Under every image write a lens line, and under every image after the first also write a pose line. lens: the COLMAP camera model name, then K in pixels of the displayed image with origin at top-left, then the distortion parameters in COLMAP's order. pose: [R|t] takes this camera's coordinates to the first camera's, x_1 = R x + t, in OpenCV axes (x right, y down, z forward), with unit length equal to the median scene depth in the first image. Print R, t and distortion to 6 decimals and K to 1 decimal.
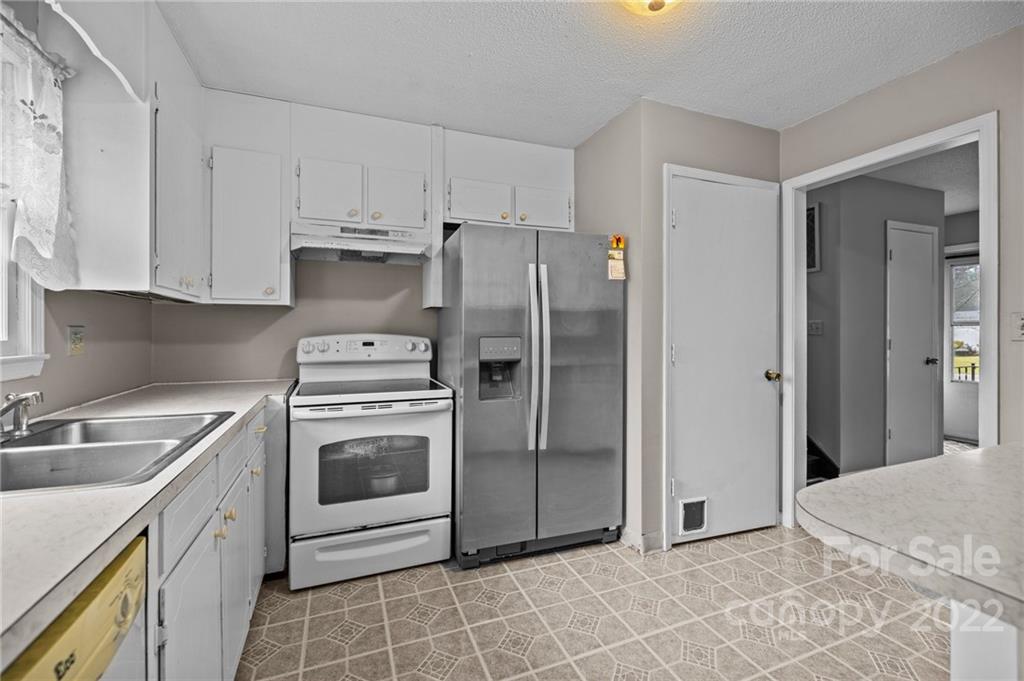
lens RADIAL K [[432.9, 0, 509.4], [0, 432.9, 333.4], [0, 0, 1]] dist [-0.002939, -0.000671]
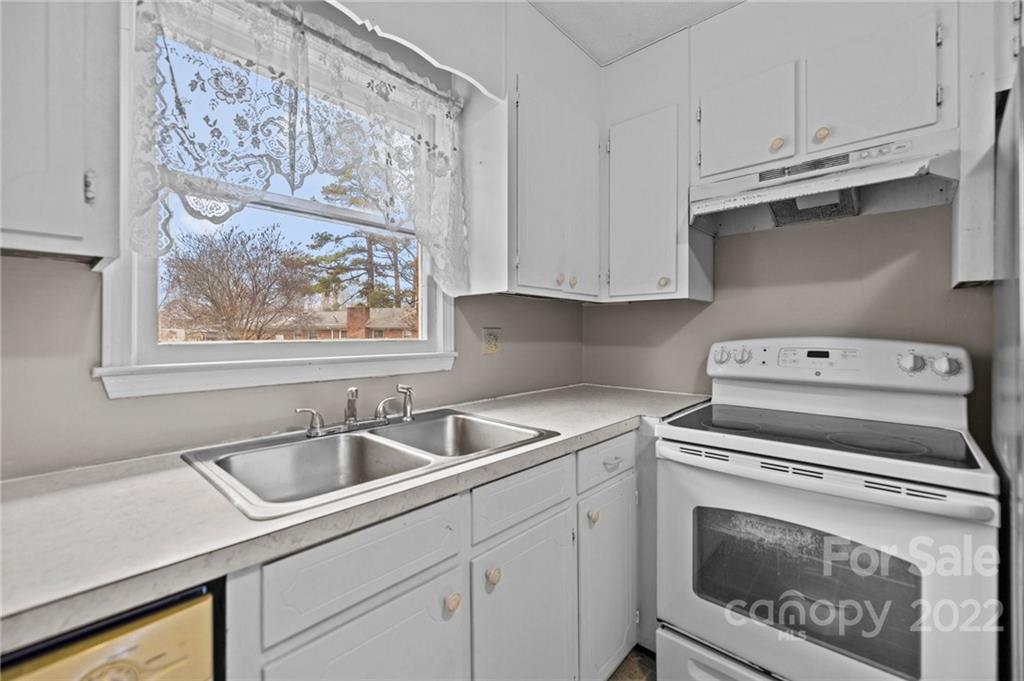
lens RADIAL K [[432.9, 0, 514.5], [0, 432.9, 330.8], [0, 0, 1]] dist [-0.002939, -0.000671]
pose [[0.442112, -0.003221, -0.896954, 0.030494], [-0.005995, 0.999961, -0.006546, -0.001987], [0.896940, 0.008271, 0.442075, 0.393807]]
